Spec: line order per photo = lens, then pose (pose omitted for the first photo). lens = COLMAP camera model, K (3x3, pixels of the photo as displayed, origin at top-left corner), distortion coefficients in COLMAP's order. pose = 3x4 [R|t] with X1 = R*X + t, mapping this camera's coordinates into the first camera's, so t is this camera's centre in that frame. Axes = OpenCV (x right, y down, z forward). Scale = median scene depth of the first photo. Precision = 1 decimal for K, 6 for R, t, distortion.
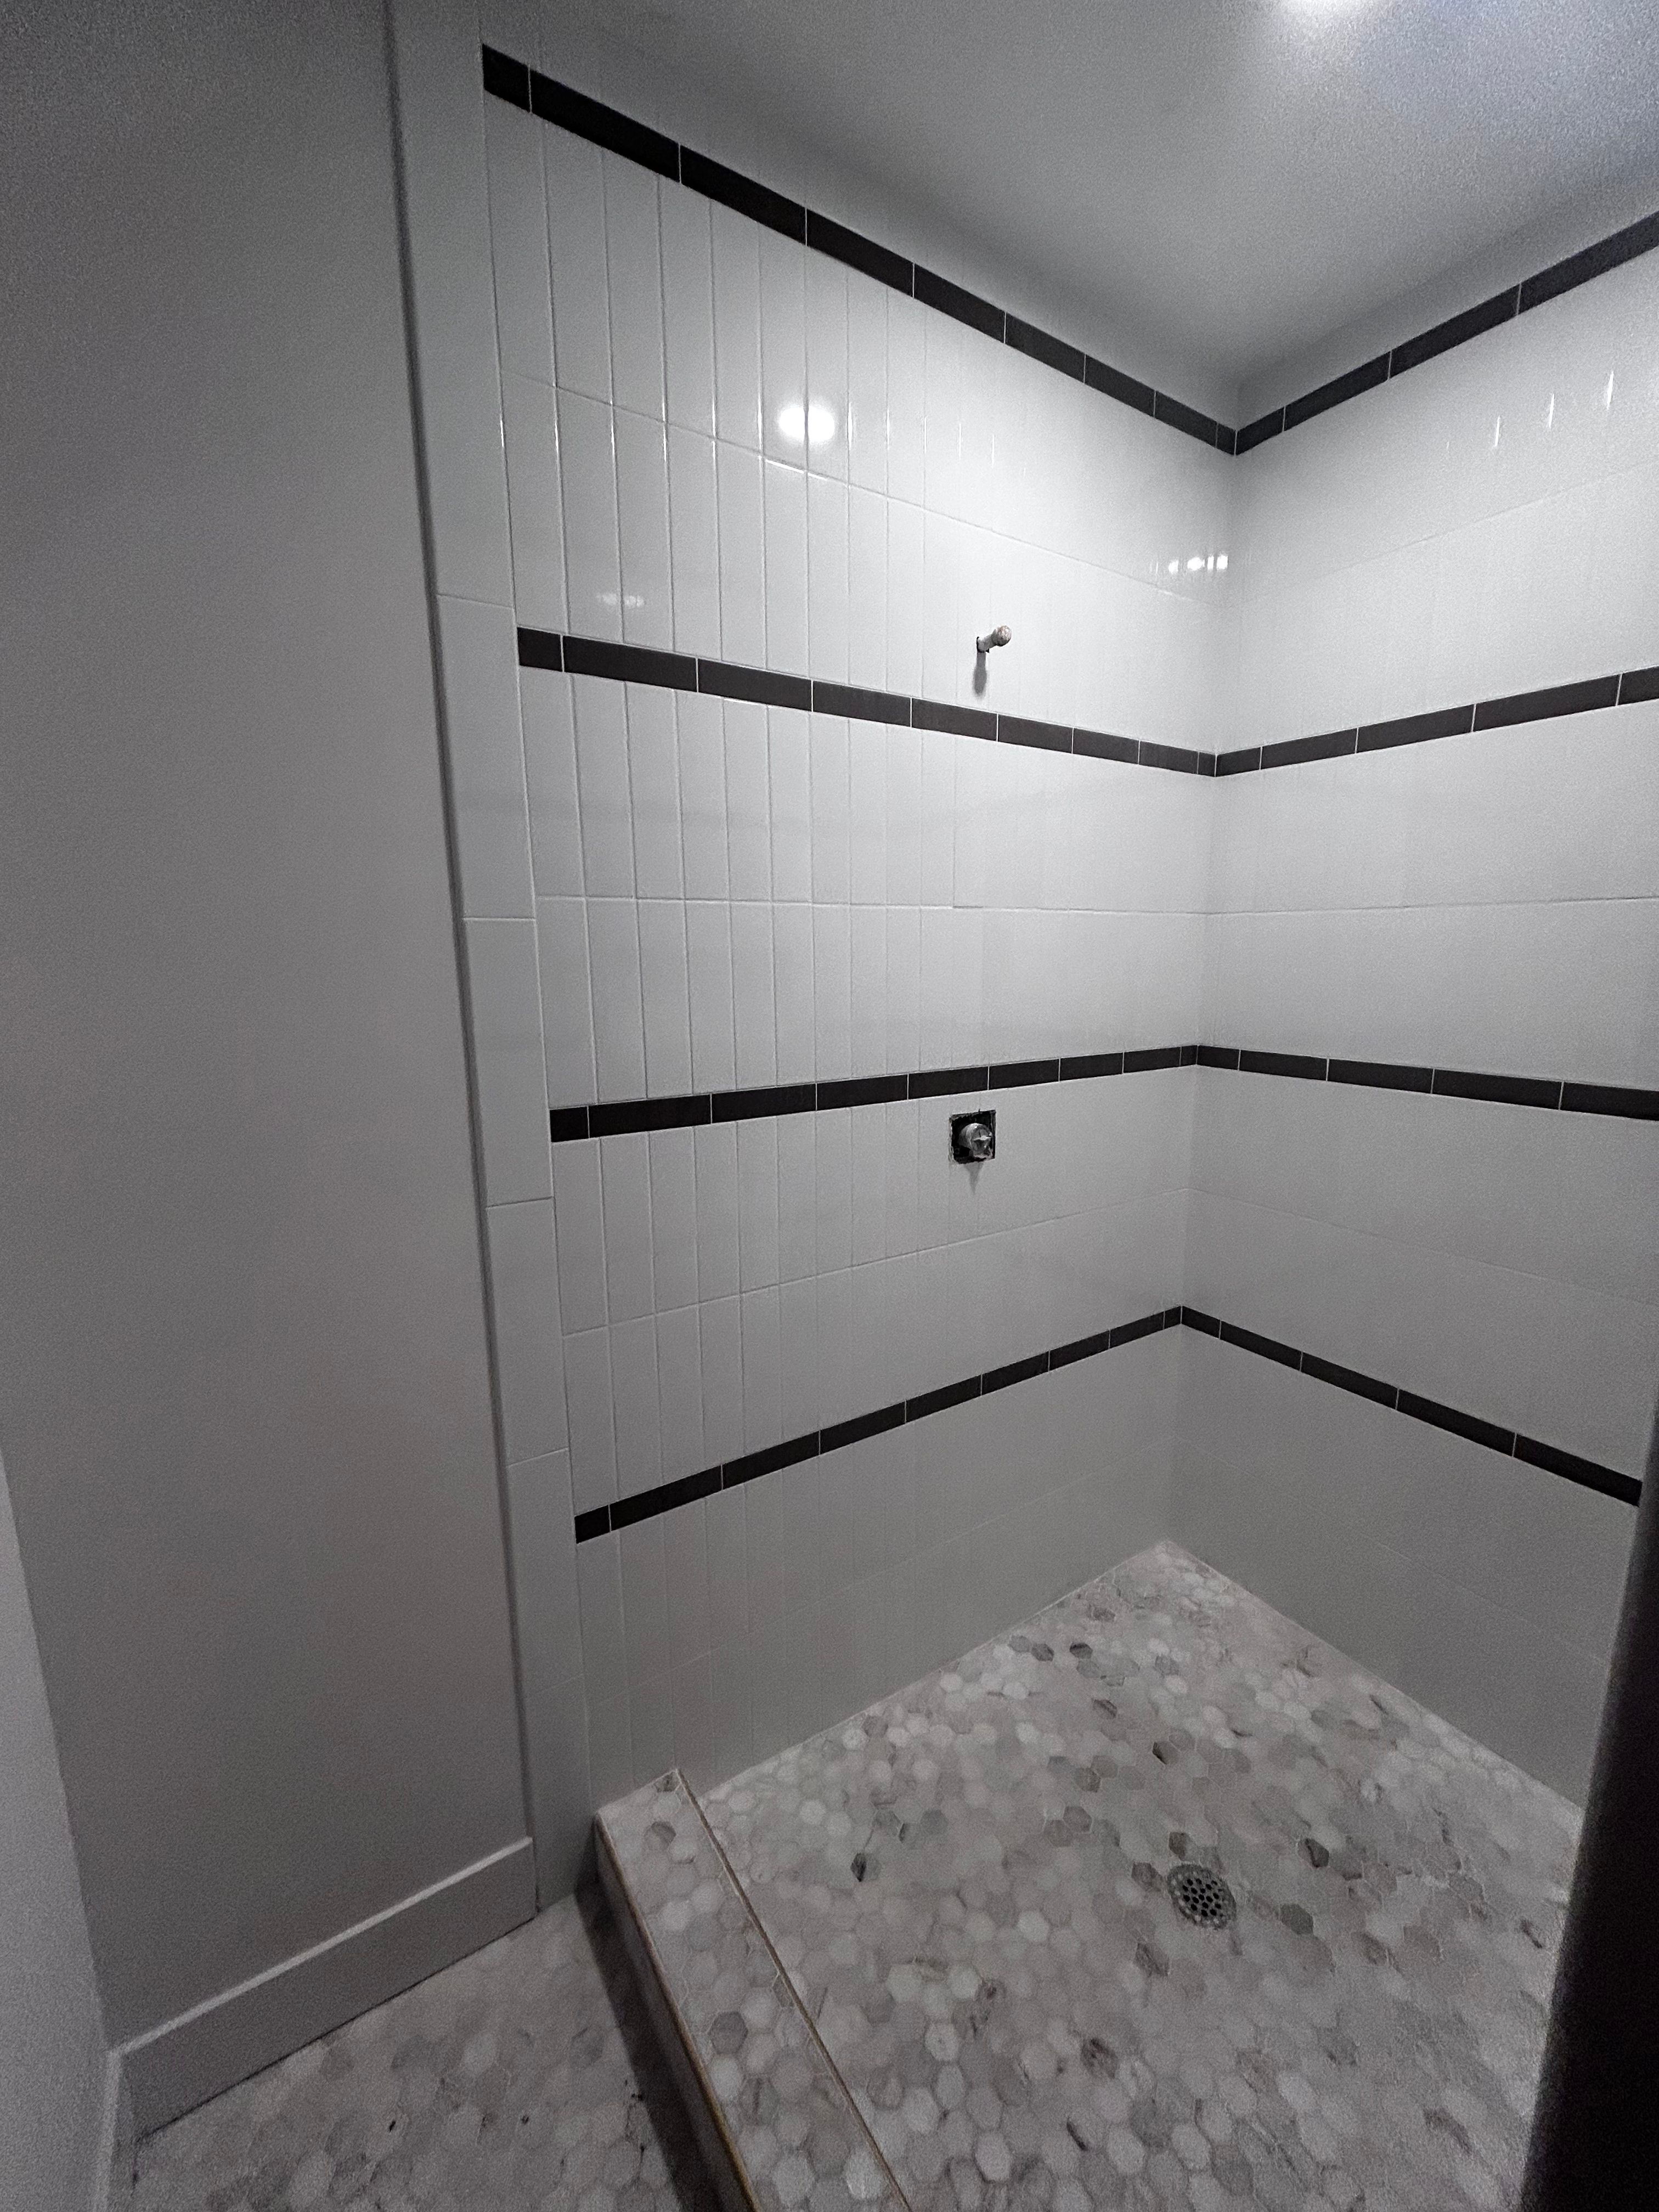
lens RADIAL K [[890.2, 0, 829.5], [0, 890.2, 1106.0], [0, 0, 1]] dist [-0.001114, -0.001380]
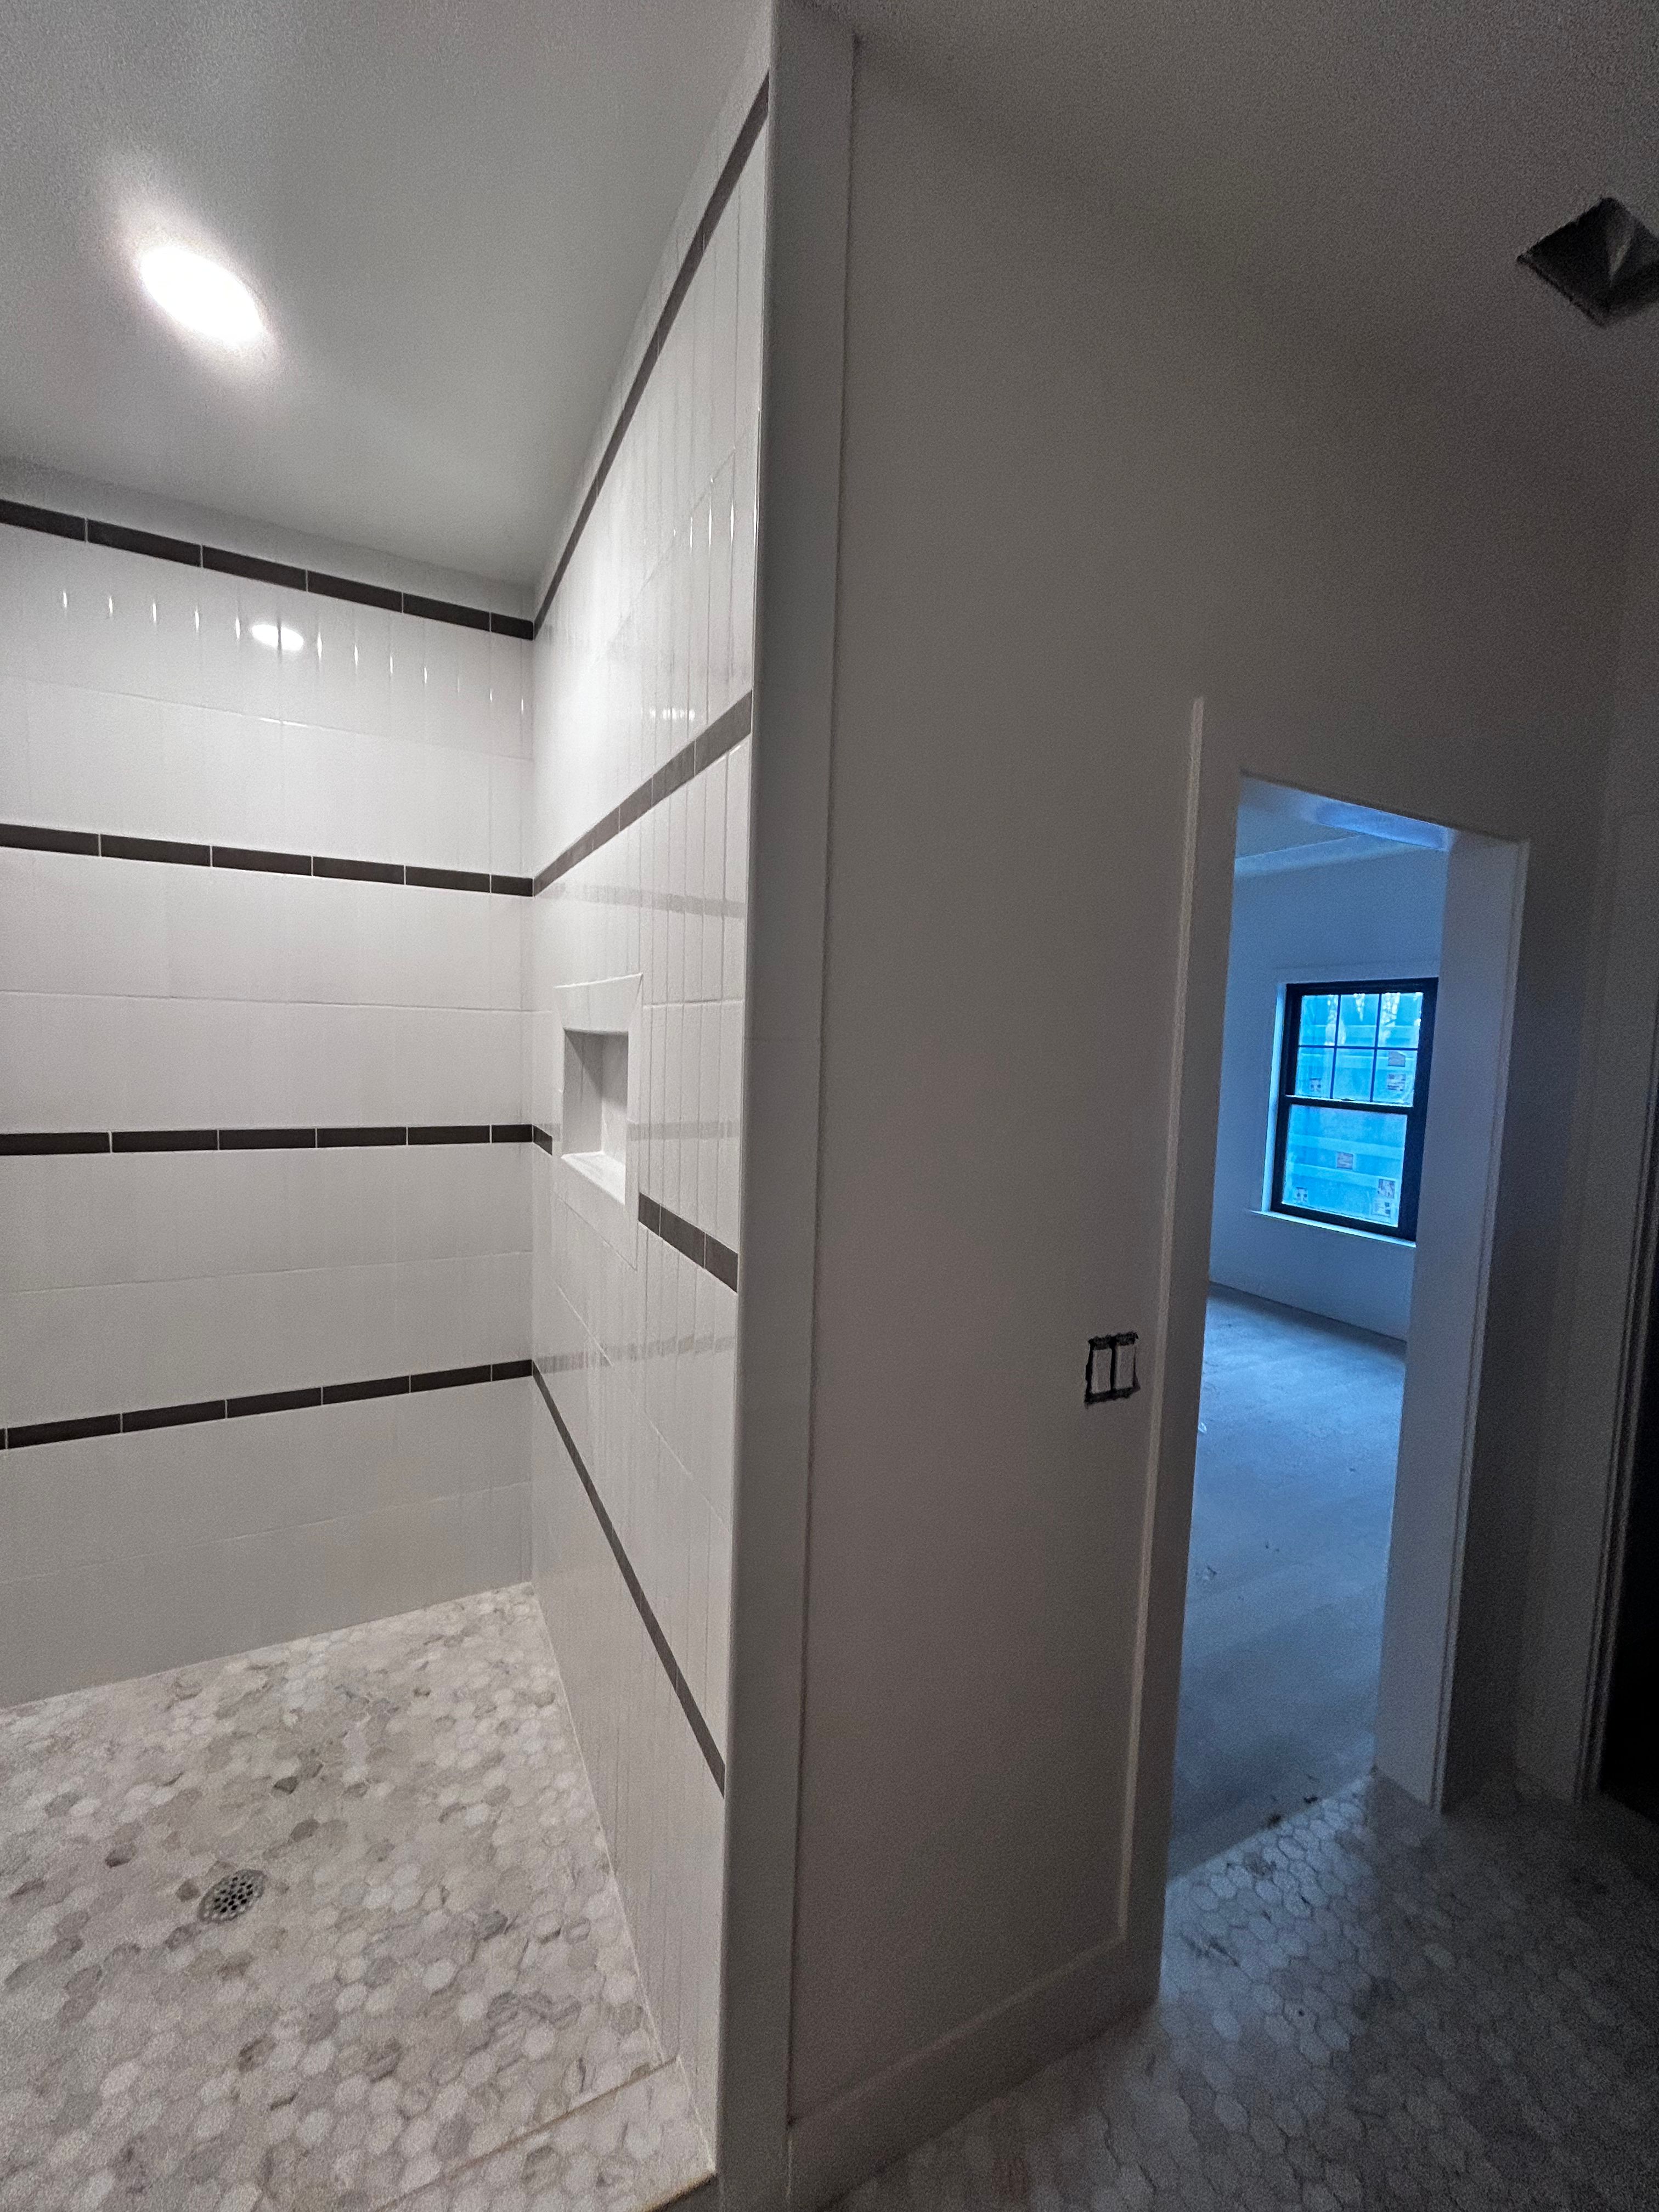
lens RADIAL K [[890.2, 0, 829.5], [0, 890.2, 1106.0], [0, 0, 1]] dist [-0.001114, -0.001380]
pose [[0.093284, -0.076641, 0.992685, -0.488780], [0.144460, 0.987524, 0.062668, -0.034956], [-0.985104, 0.137557, 0.103192, 0.023516]]
